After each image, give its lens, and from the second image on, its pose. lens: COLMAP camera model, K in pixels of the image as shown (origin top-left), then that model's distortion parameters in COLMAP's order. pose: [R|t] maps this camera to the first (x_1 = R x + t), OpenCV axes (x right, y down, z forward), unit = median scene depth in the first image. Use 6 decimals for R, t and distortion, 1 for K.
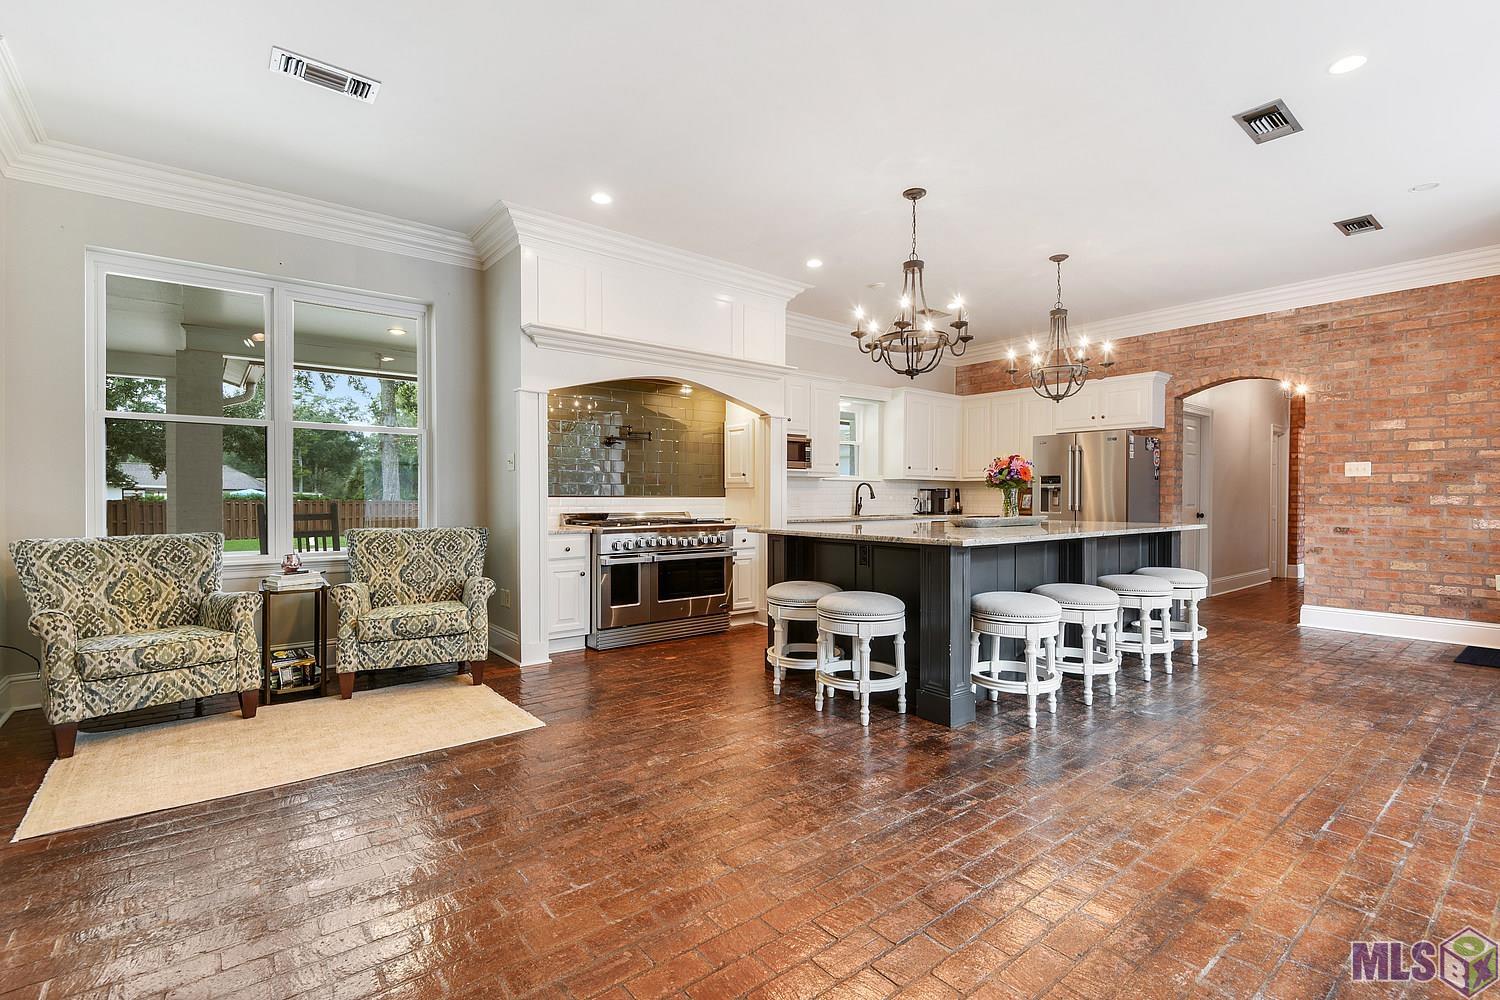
lens RADIAL K [[687.2, 0, 749.1], [0, 687.2, 499.5], [0, 0, 1]] dist [-0.003720, -0.000576]
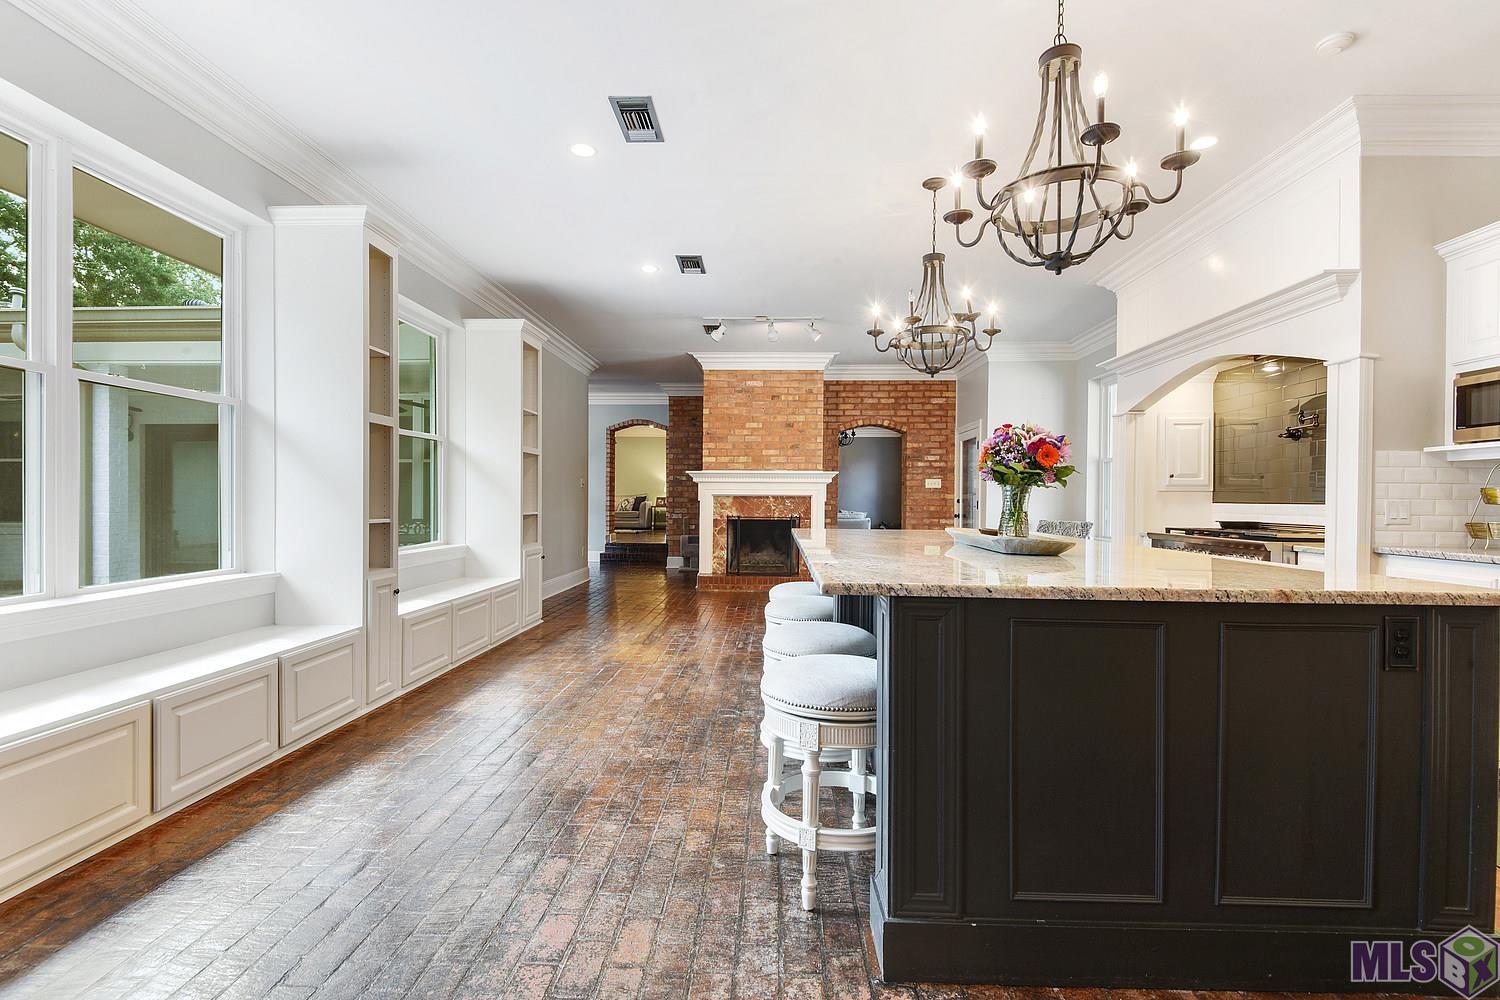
lens RADIAL K [[687.2, 0, 750.5], [0, 687.2, 503.5], [0, 0, 1]] dist [-0.003720, -0.000576]
pose [[-0.664958, -0.004201, -0.746869, 1.492921], [-0.009282, 0.999953, 0.002639, 0.001014], [0.746823, 0.008687, -0.664966, 1.923123]]
